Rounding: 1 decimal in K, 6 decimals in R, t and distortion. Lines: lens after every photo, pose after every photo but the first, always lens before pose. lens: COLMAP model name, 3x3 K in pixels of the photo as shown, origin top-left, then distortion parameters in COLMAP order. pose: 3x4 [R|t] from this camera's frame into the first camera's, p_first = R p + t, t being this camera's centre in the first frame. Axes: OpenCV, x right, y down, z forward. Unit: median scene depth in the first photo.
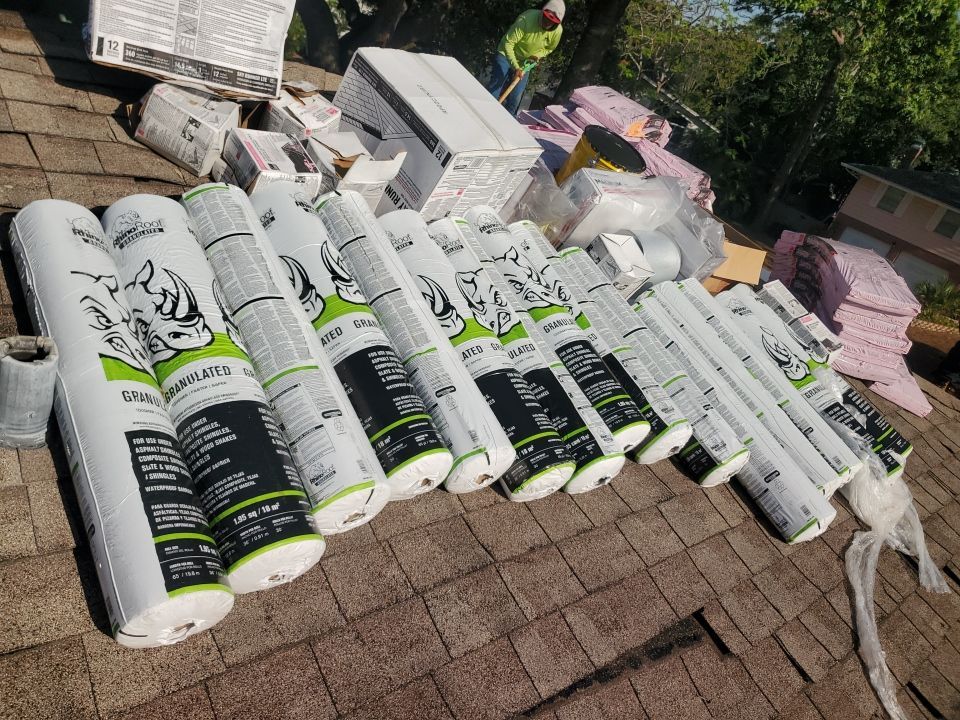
lens RADIAL K [[738.8, 0, 481.3], [0, 738.8, 357.5], [0, 0, 1]] dist [-0.031969, 0.041512]
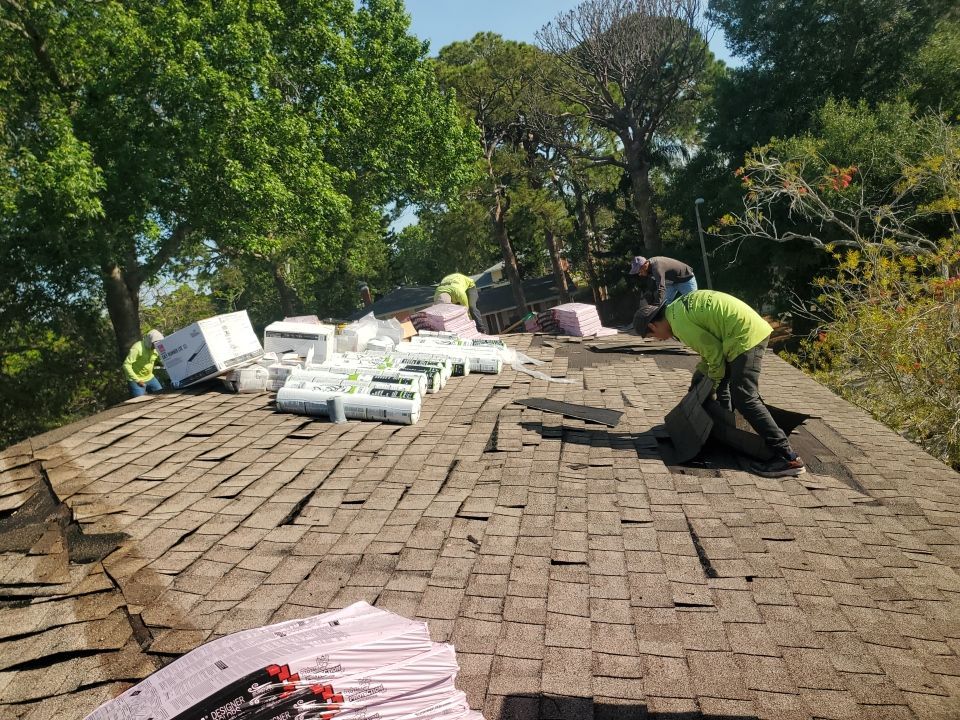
lens RADIAL K [[738.8, 0, 477.5], [0, 738.8, 361.6], [0, 0, 1]] dist [-0.031969, 0.041512]
pose [[0.618895, -0.548531, 0.562213, -1.234572], [0.691672, 0.719787, -0.059135, 0.334082], [-0.372236, 0.425465, 0.824876, -1.376851]]
